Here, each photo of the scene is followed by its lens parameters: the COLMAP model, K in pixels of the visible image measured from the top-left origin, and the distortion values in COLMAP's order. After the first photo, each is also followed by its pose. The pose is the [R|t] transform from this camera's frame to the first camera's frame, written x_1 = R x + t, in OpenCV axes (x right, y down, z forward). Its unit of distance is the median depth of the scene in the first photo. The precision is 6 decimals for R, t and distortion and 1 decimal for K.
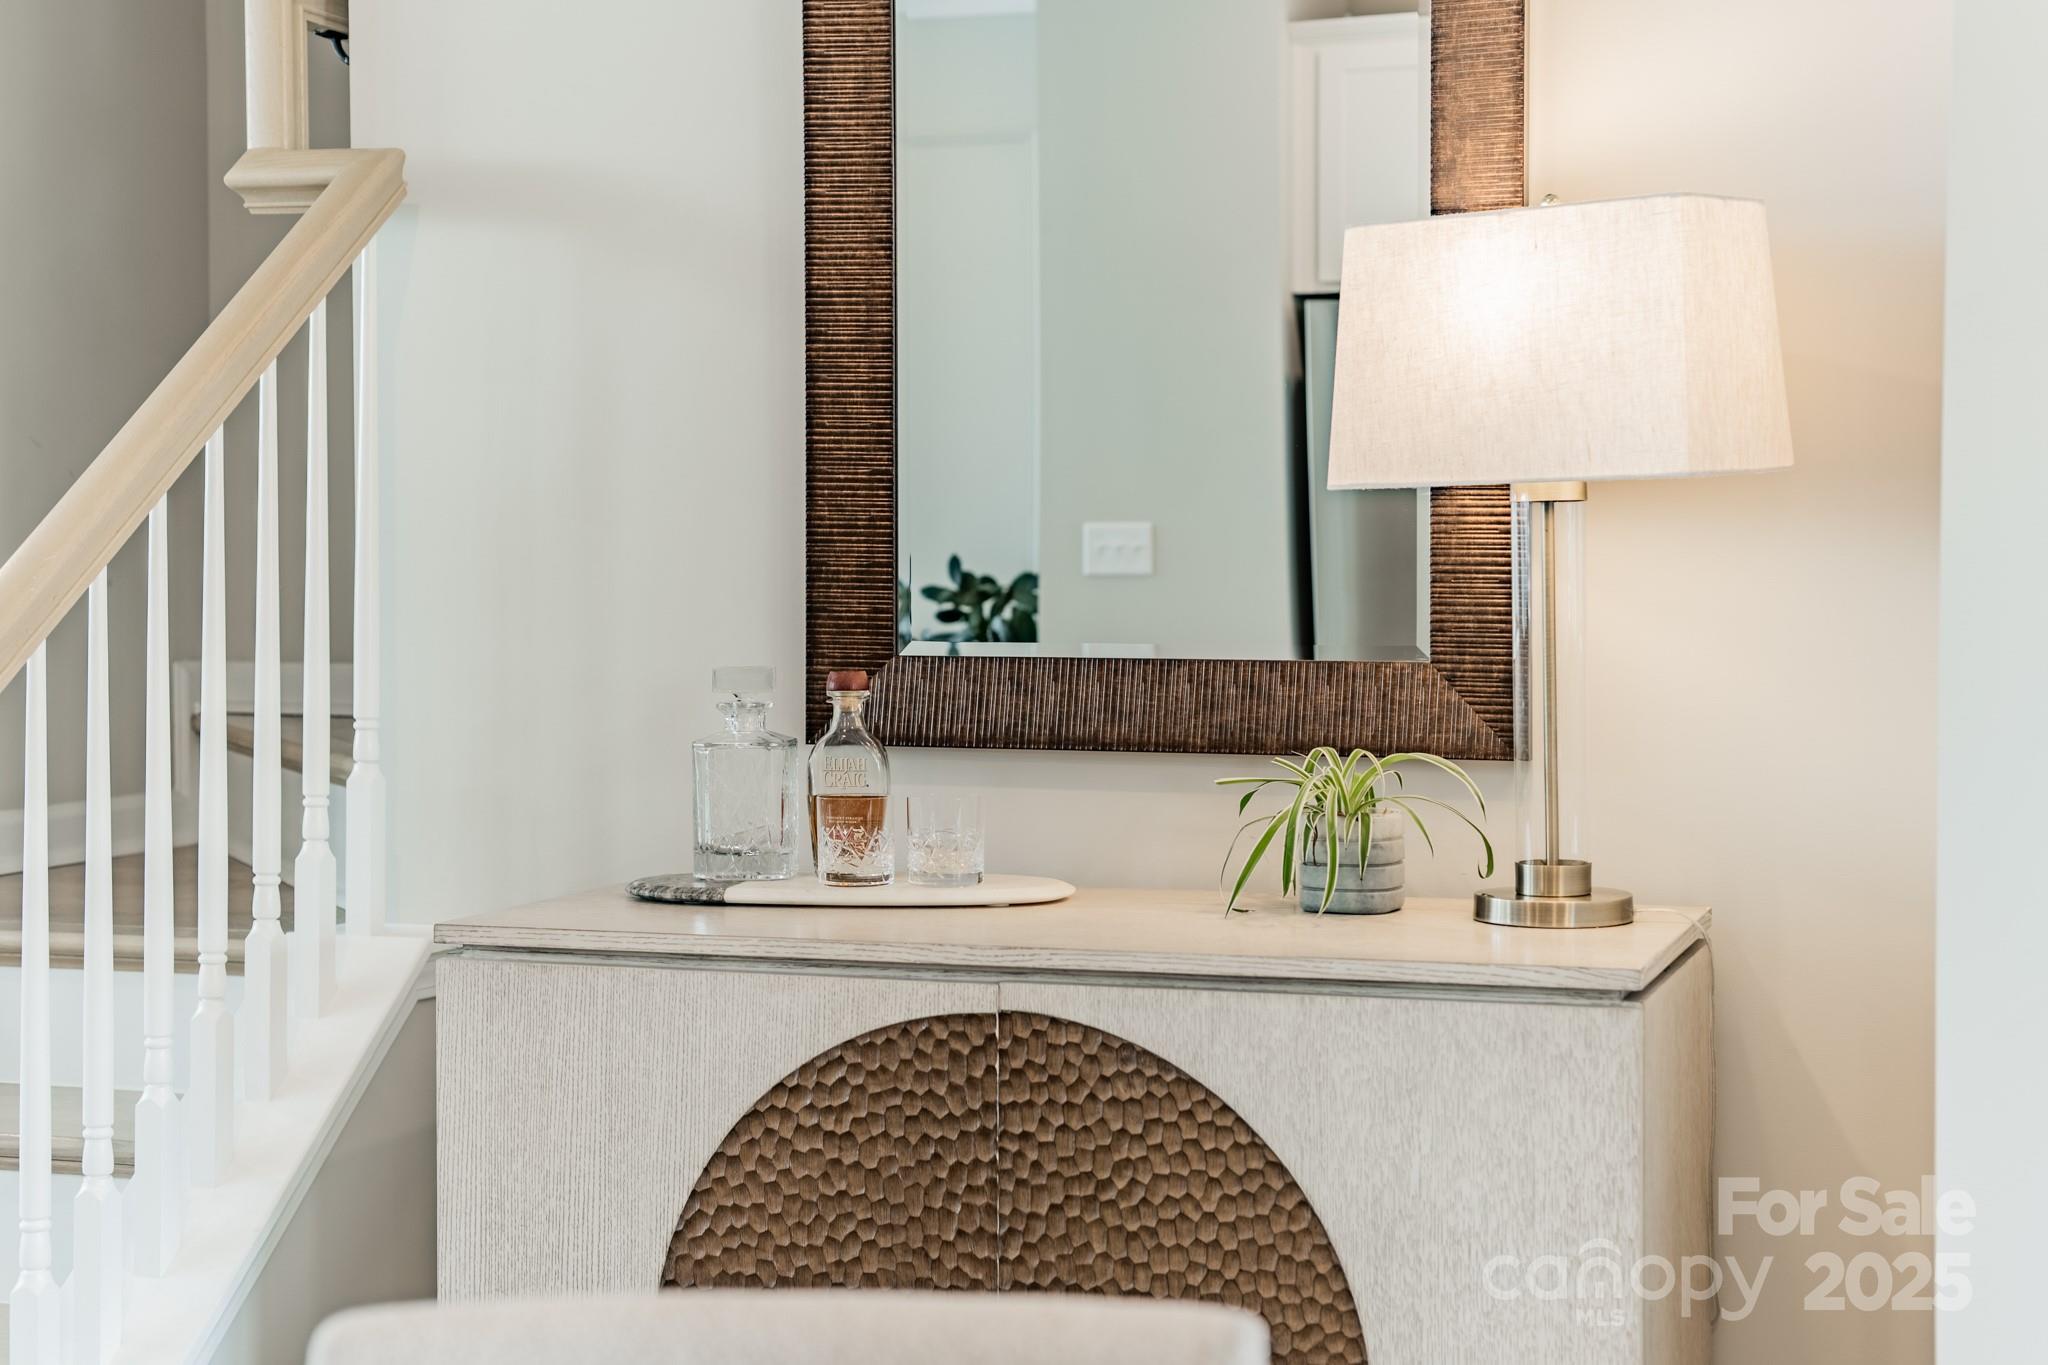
lens RADIAL K [[3031.2, 0, 1024.0], [0, 3031.2, 682.5], [0, 0, 1]] dist [-0.005654, -0.000554]
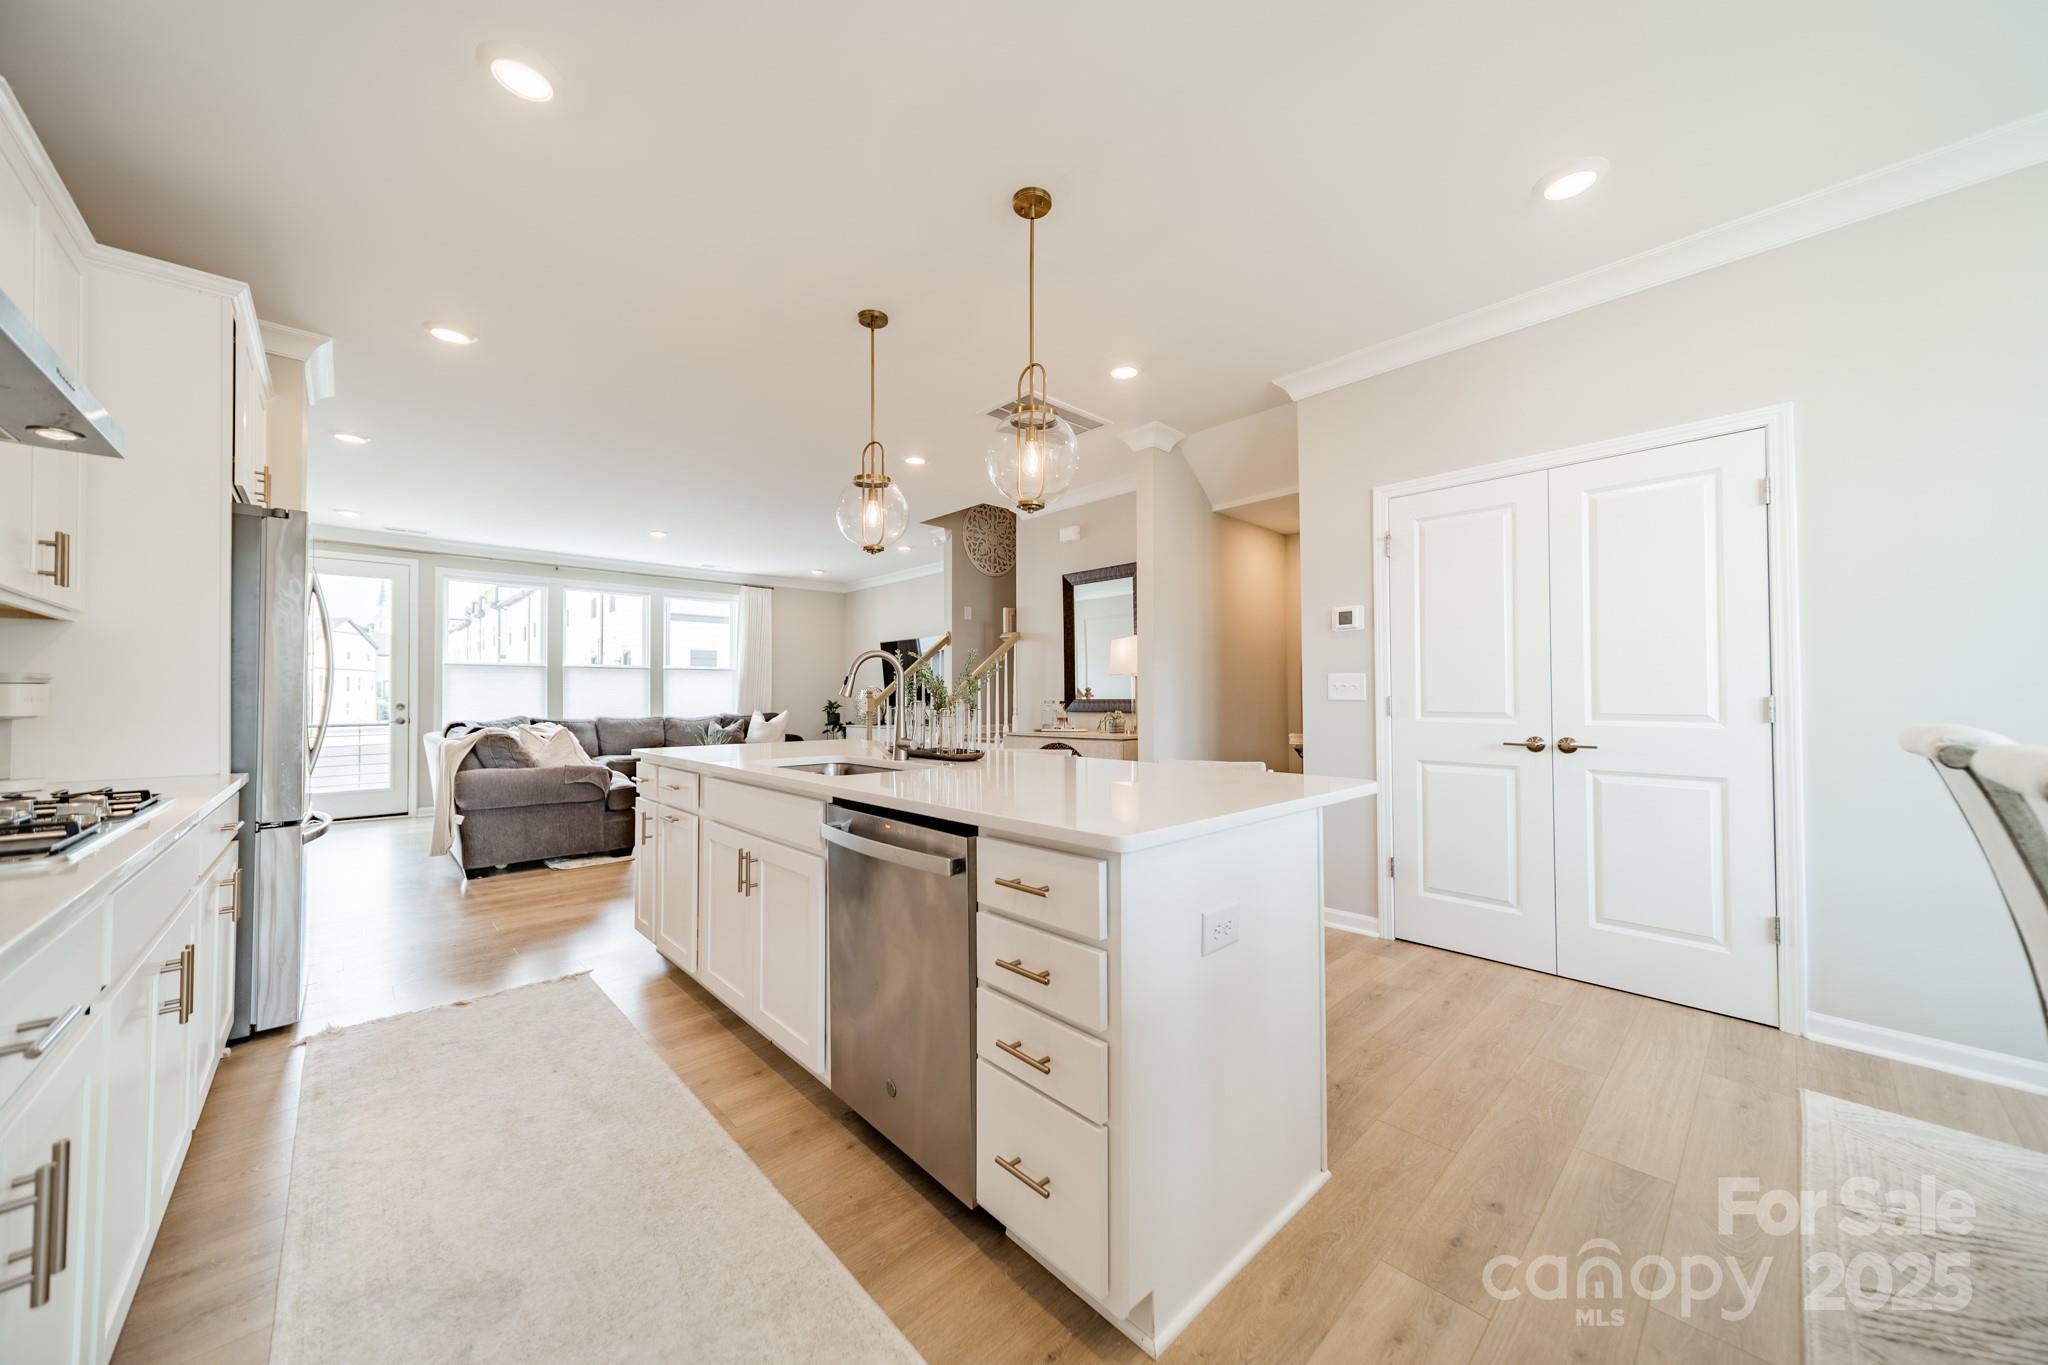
lens RADIAL K [[719.0, 0, 1026.7], [0, 719.0, 682.7], [0, 0, 1]] dist [0.008301, 0.000232]
pose [[0.883883, -0.019063, -0.467320, 0.744854], [-0.004192, 0.998806, -0.048673, 0.040993], [0.467690, 0.044980, 0.882748, -0.651636]]
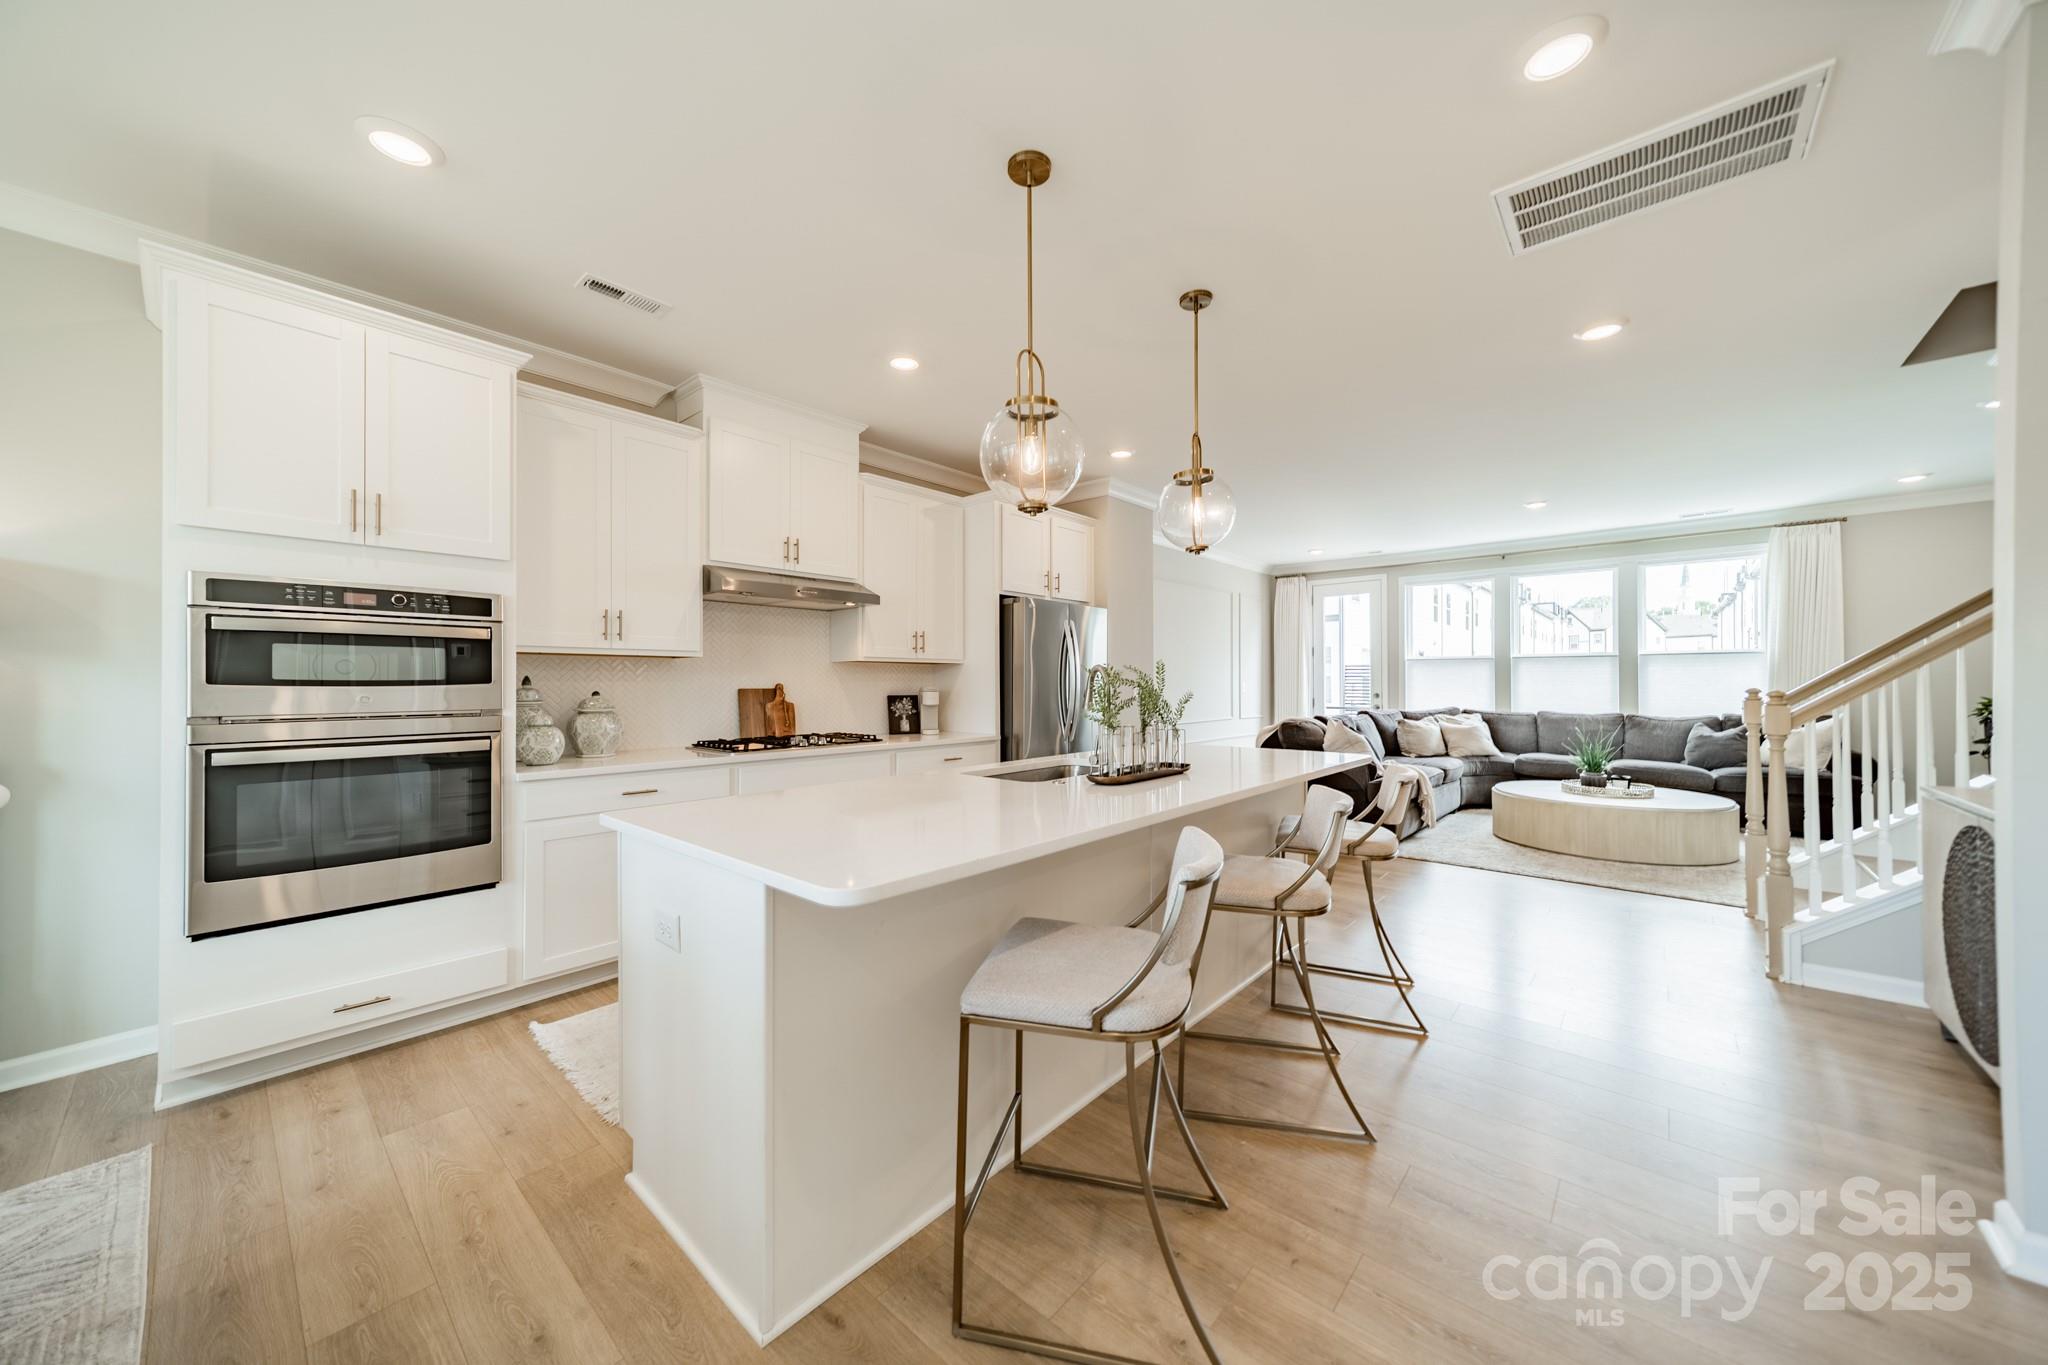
lens RADIAL K [[719.0, 0, 1026.7], [0, 719.0, 682.7], [0, 0, 1]] dist [0.008301, 0.000232]
pose [[-0.384816, -0.004360, -0.922983, 1.046810], [-0.027761, 0.999591, 0.006852, -0.022151], [0.922576, 0.028259, -0.384780, 0.322937]]
